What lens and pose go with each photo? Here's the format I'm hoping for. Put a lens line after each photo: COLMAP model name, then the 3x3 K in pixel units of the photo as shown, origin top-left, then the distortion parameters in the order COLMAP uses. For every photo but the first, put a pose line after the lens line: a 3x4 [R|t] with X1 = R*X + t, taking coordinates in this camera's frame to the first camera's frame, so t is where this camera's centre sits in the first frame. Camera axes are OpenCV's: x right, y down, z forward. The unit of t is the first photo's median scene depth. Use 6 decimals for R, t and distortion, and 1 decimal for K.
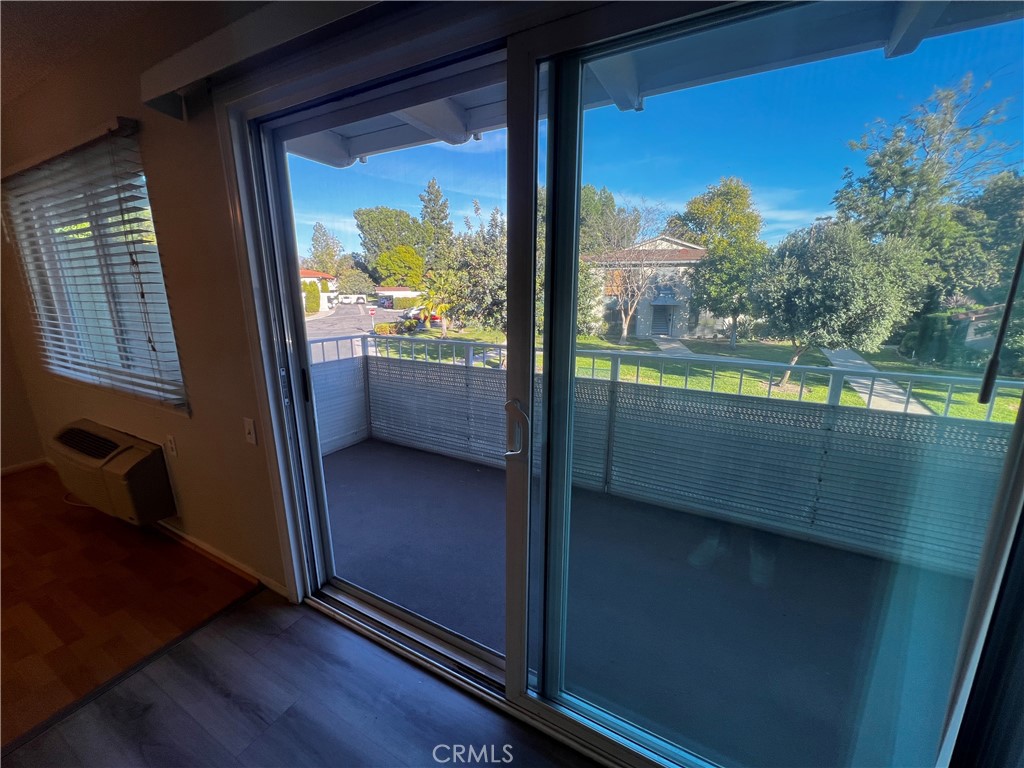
lens RADIAL K [[411.2, 0, 508.9], [0, 411.2, 380.7], [0, 0, 1]] dist [-0.001380, -0.000229]
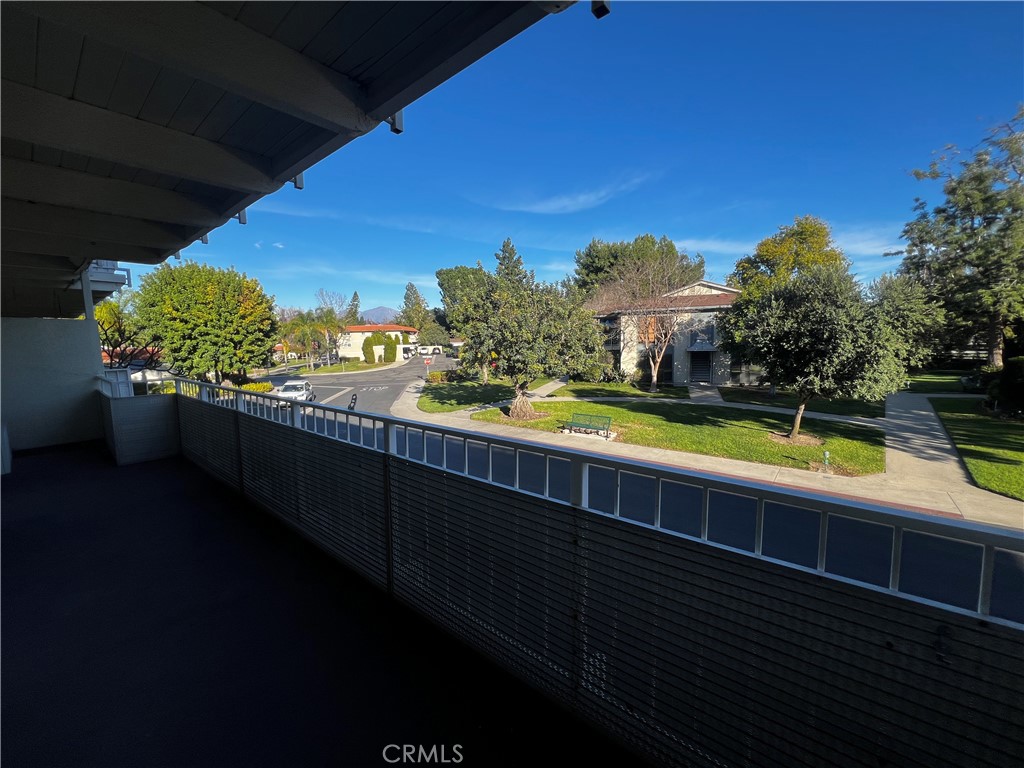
lens RADIAL K [[411.2, 0, 511.9], [0, 411.2, 384.4], [0, 0, 1]] dist [-0.001380, -0.000229]
pose [[0.979842, 0.001612, -0.199769, 0.133245], [-0.023040, 0.994207, -0.104986, 0.003603], [0.198443, 0.107472, 0.974202, -0.013515]]
